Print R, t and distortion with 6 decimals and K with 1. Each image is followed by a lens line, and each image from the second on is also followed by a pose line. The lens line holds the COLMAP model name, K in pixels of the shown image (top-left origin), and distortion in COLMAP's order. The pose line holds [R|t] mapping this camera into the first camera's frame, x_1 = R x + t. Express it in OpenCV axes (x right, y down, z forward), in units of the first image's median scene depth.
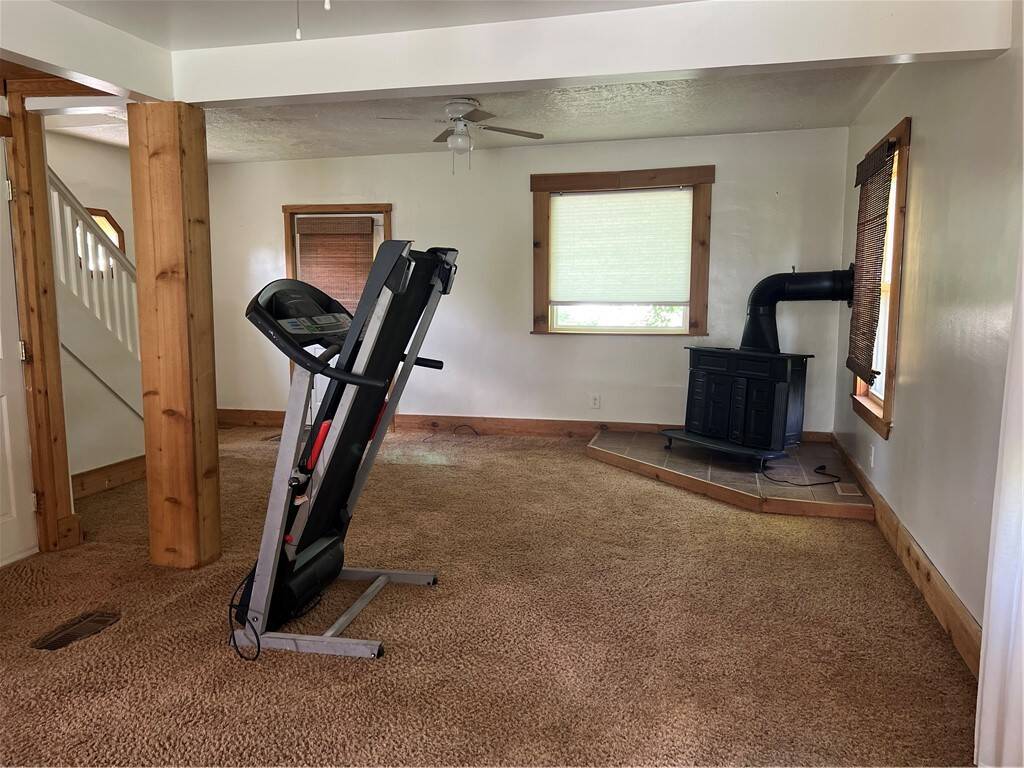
lens RADIAL K [[763.0, 0, 512.1], [0, 763.0, 386.1], [0, 0, 1]] dist [0.026917, -0.029166]
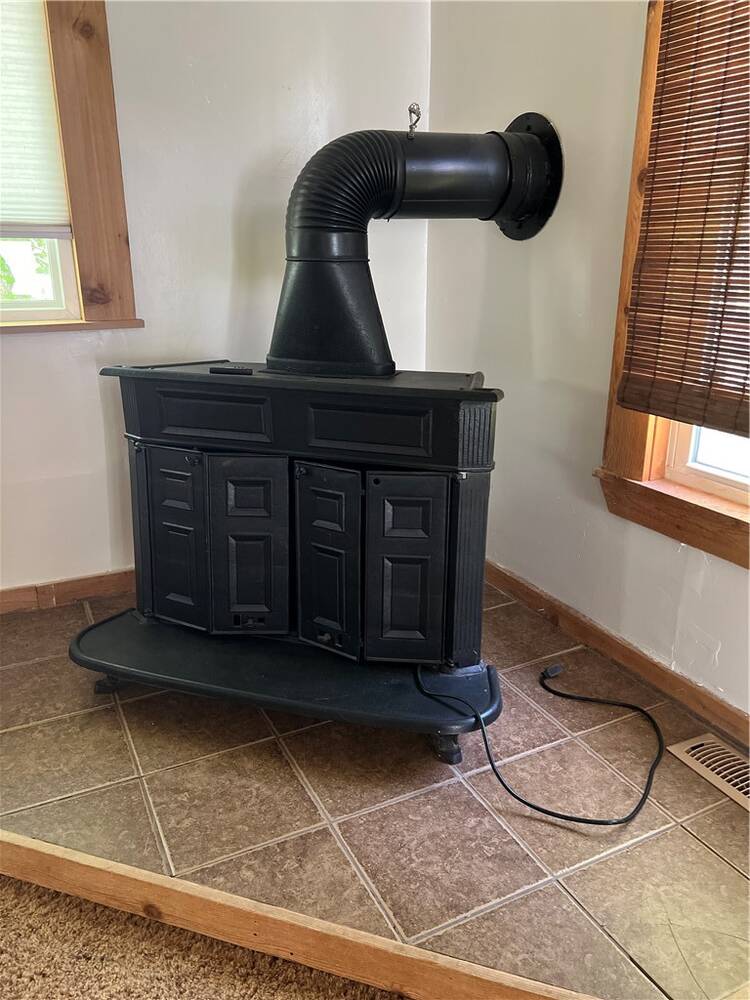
lens RADIAL K [[745.1, 0, 373.5], [0, 745.1, 501.2], [0, 0, 1]] dist [0.026917, -0.029166]
pose [[0.741205, -0.213199, 0.636523, 0.104754], [0.079212, 0.969378, 0.232449, -0.064931], [-0.666589, -0.121872, 0.735396, 0.721343]]
